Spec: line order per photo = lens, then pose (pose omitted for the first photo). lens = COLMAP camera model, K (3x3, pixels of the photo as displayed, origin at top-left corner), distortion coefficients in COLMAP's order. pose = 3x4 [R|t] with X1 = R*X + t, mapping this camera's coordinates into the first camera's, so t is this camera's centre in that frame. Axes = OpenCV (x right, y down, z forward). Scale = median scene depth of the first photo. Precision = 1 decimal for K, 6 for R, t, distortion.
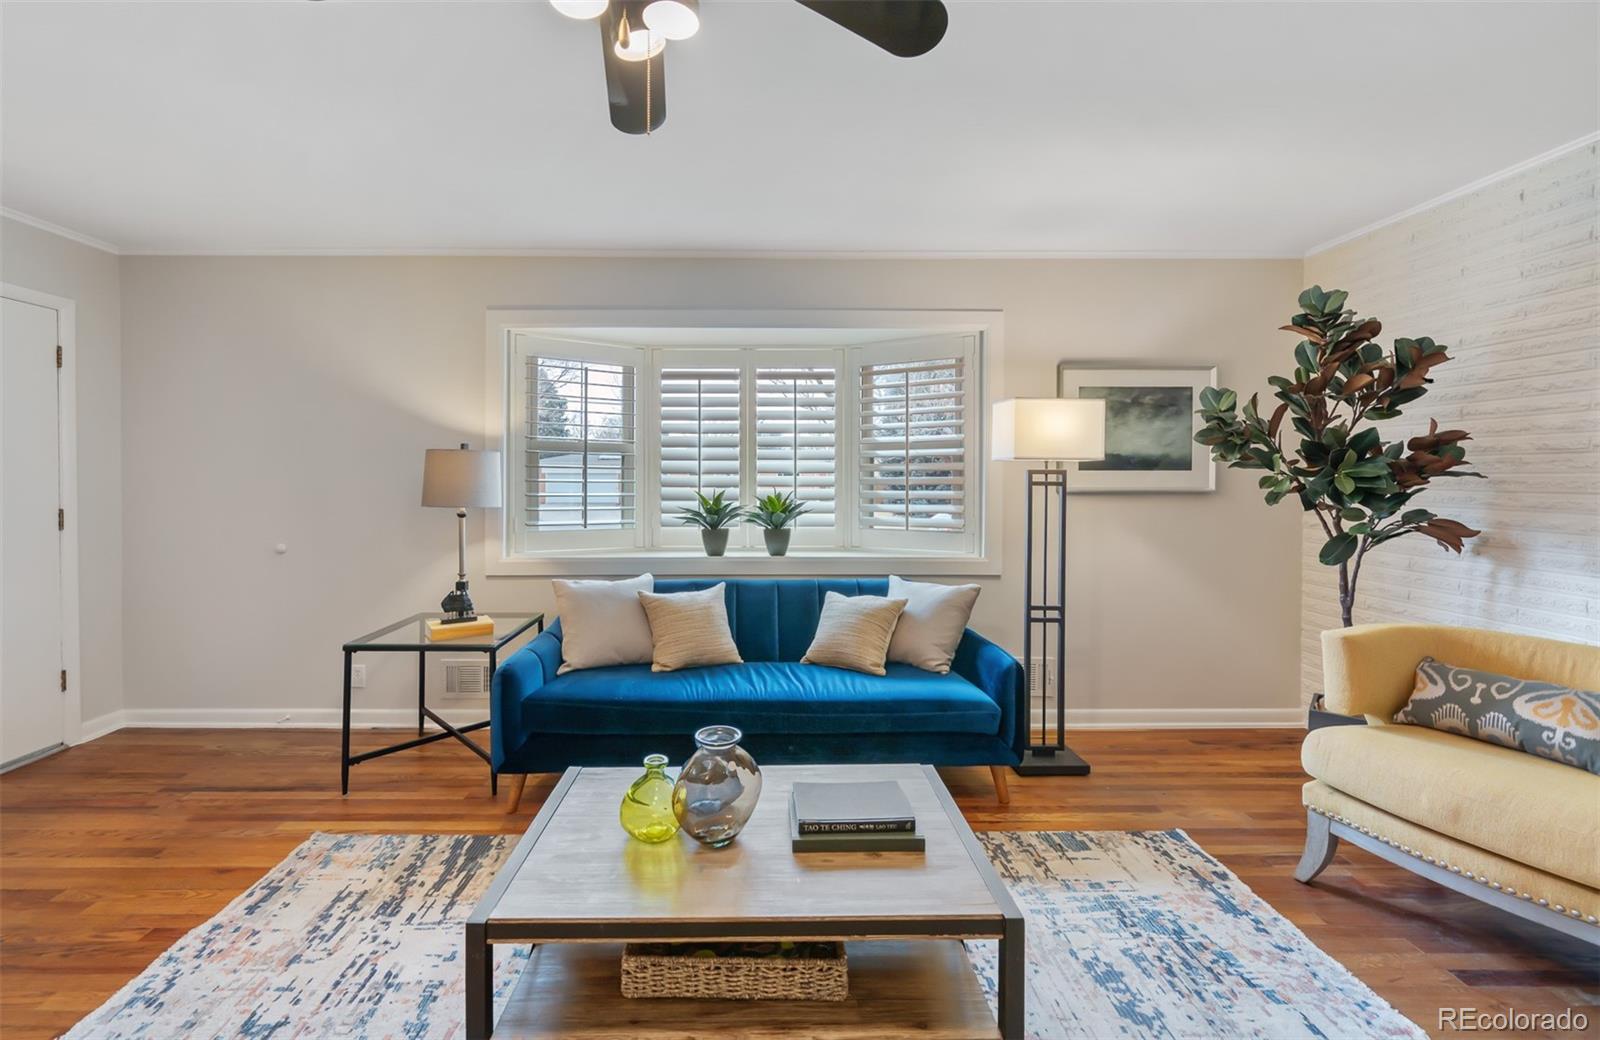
lens RADIAL K [[652.7, 0, 797.9], [0, 652.7, 488.1], [0, 0, 1]] dist [-0.002272, -0.000115]
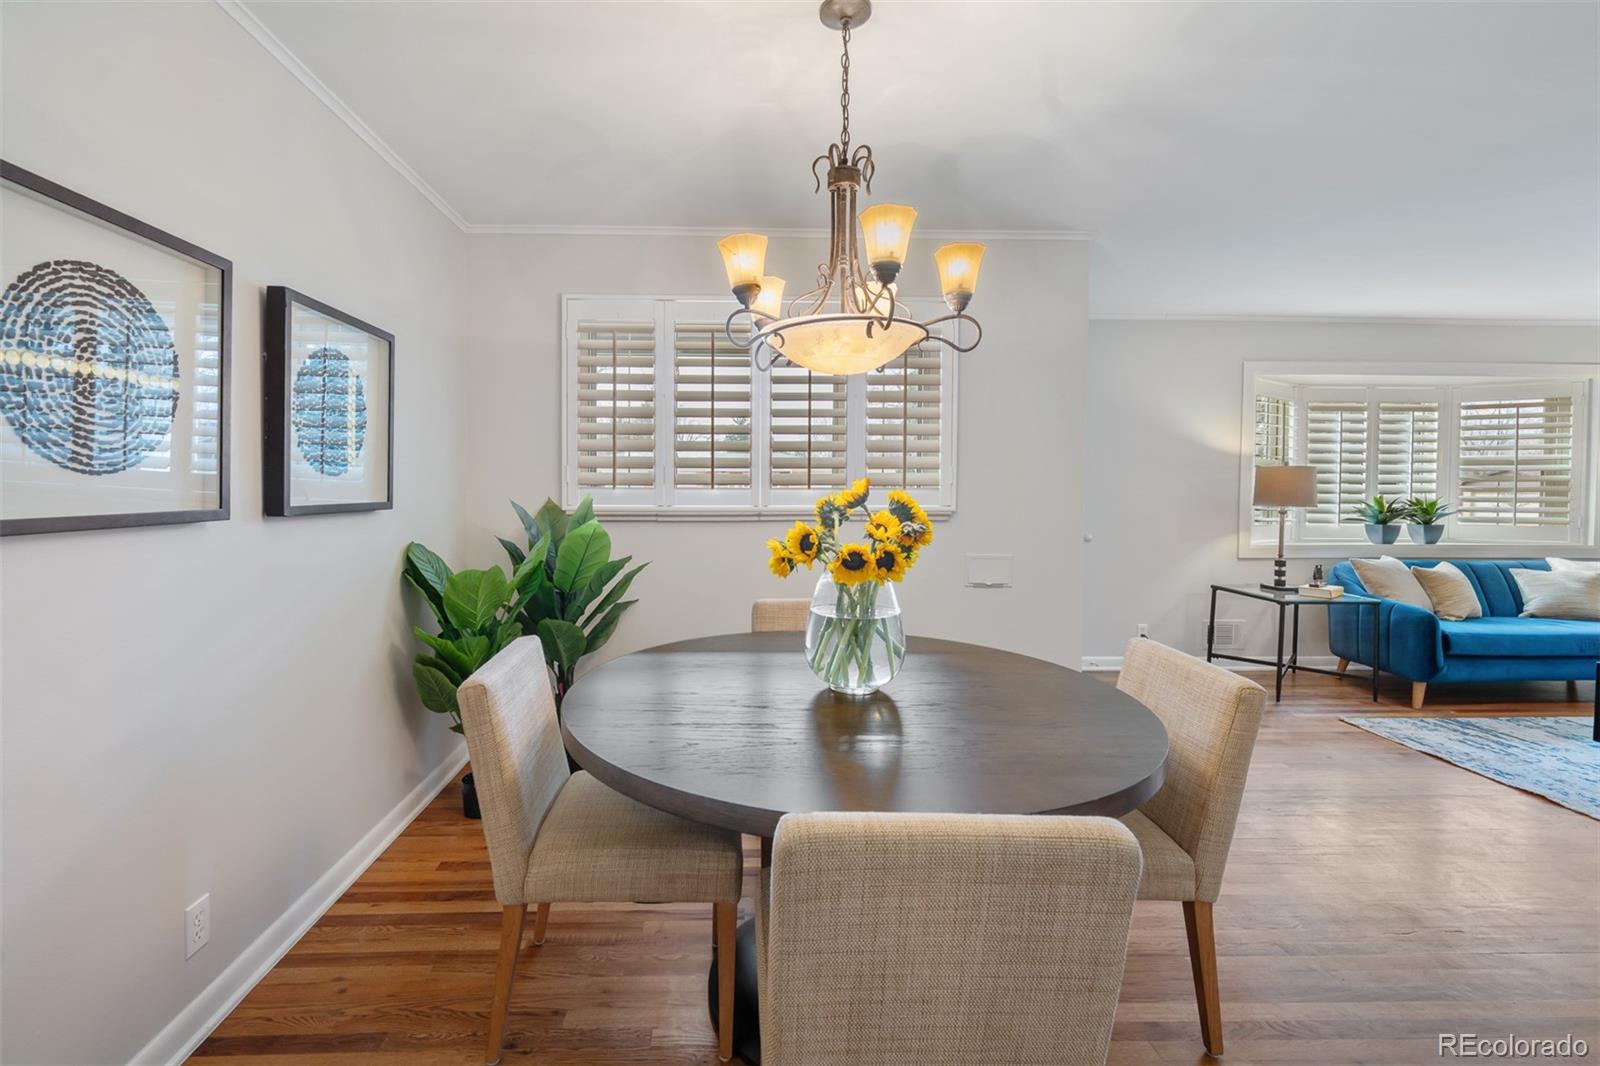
lens RADIAL K [[695.7, 0, 777.6], [0, 695.7, 498.3], [0, 0, 1]] dist [-0.000162, -0.000068]
pose [[0.999869, 0.002559, 0.015990, -2.042346], [-0.002681, 0.999968, 0.007597, 0.002441], [-0.015970, -0.007639, 0.999843, -0.605081]]
